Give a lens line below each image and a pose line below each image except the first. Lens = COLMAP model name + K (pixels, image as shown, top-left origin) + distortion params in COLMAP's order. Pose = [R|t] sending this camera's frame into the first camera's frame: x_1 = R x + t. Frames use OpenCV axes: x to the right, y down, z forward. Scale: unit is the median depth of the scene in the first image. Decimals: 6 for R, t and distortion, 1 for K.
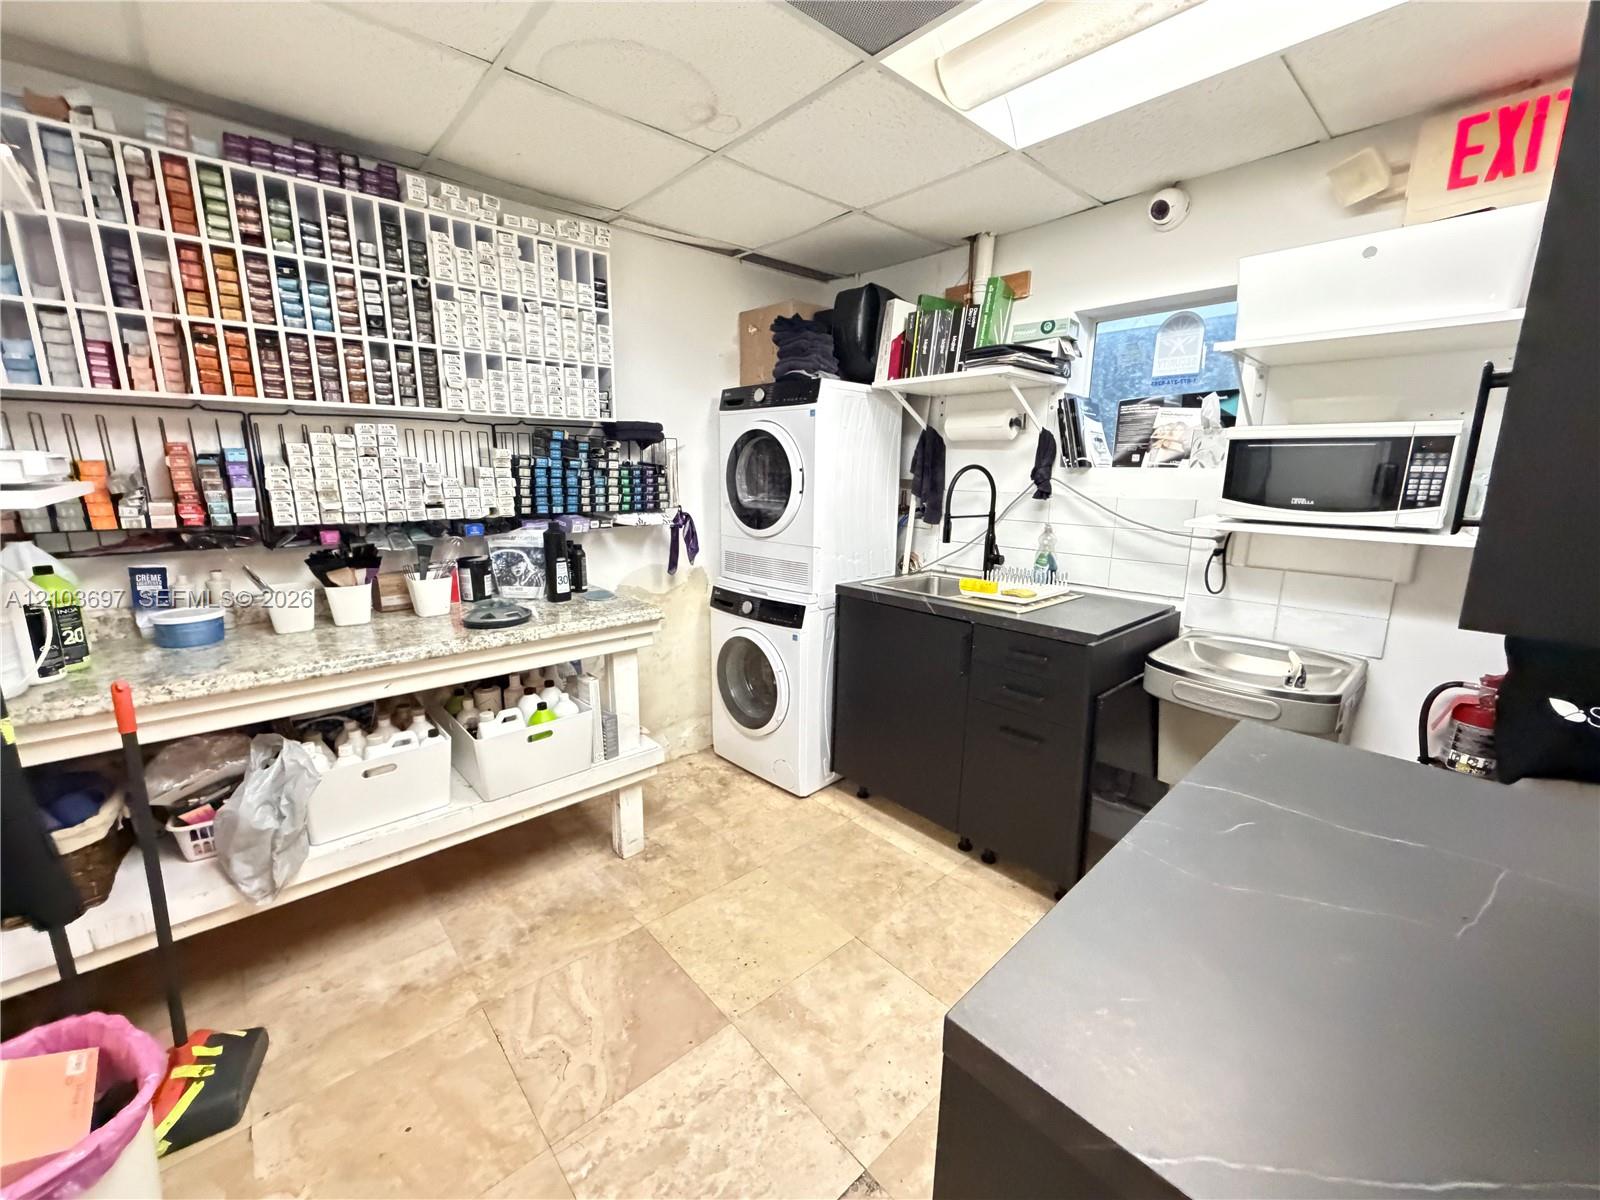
lens RADIAL K [[639.6, 0, 798.8], [0, 639.6, 599.1], [0, 0, 1]] dist [0.000938, 0.000051]
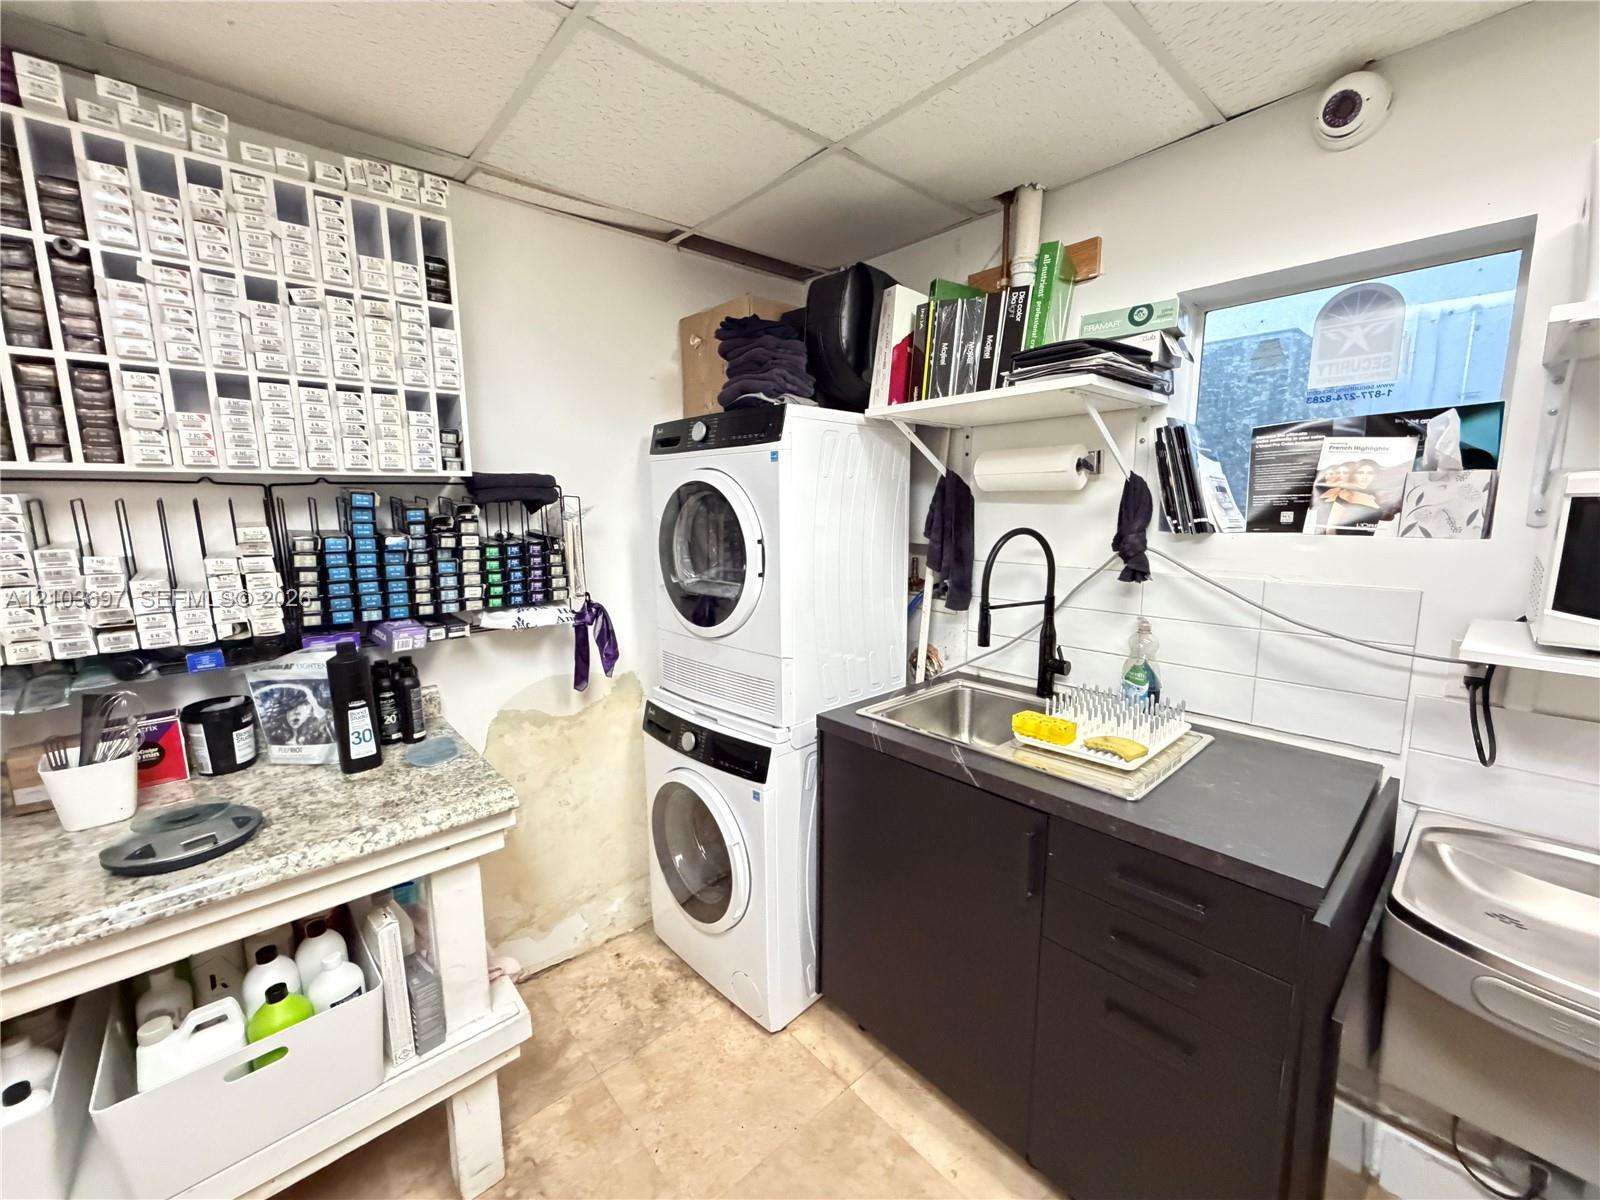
lens RADIAL K [[639.6, 0, 798.8], [0, 639.6, 599.1], [0, 0, 1]] dist [0.000938, 0.000051]
pose [[0.999799, -0.018303, -0.008166, 0.050982], [0.017836, 0.998382, -0.053991, -0.114251], [0.009141, 0.053835, 0.998508, 0.370461]]
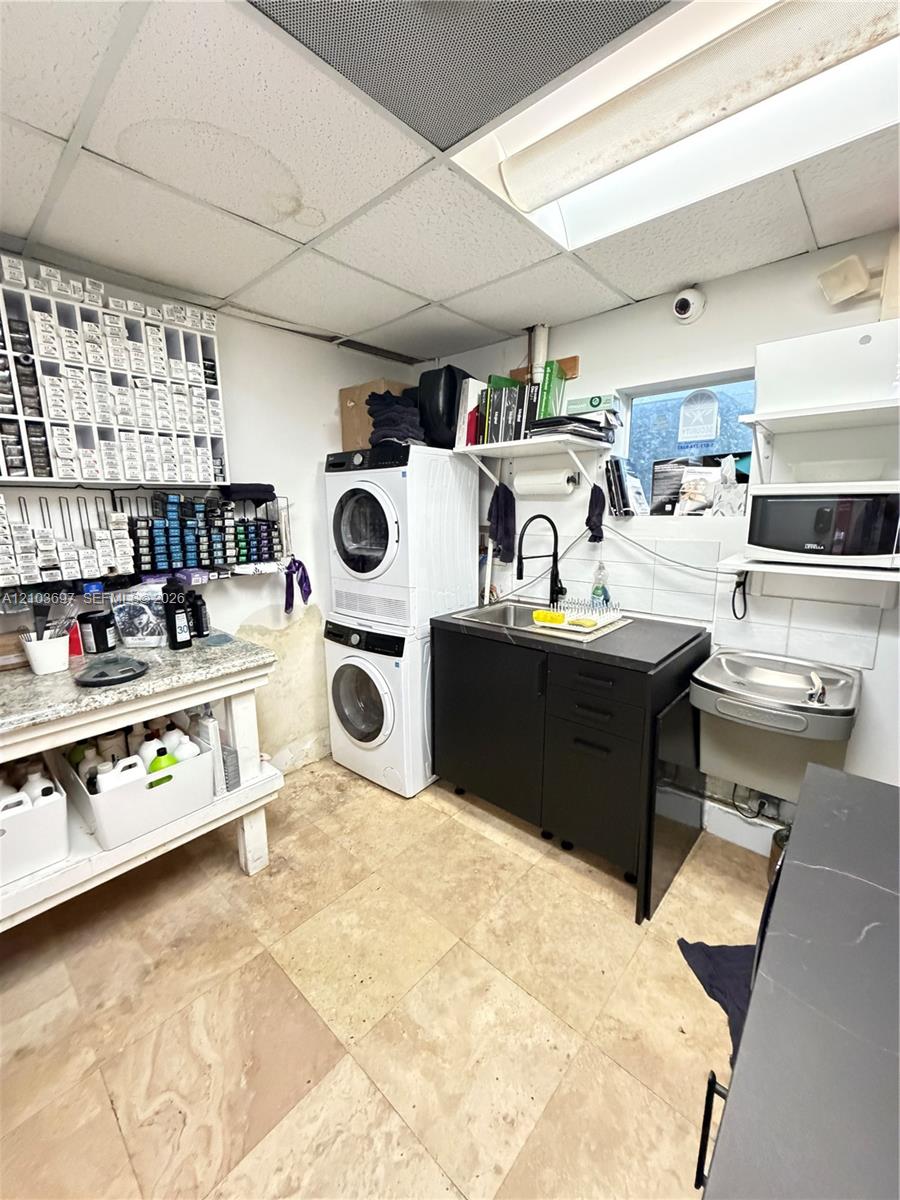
lens RADIAL K [[479.7, 0, 451.2], [0, 479.7, 598.7], [0, 0, 1]] dist [0.000938, 0.000051]
pose [[0.994133, -0.040275, 0.100383, 0.010457], [0.041470, 0.999091, -0.009846, -0.052903], [-0.099895, 0.013951, 0.994900, 0.122994]]
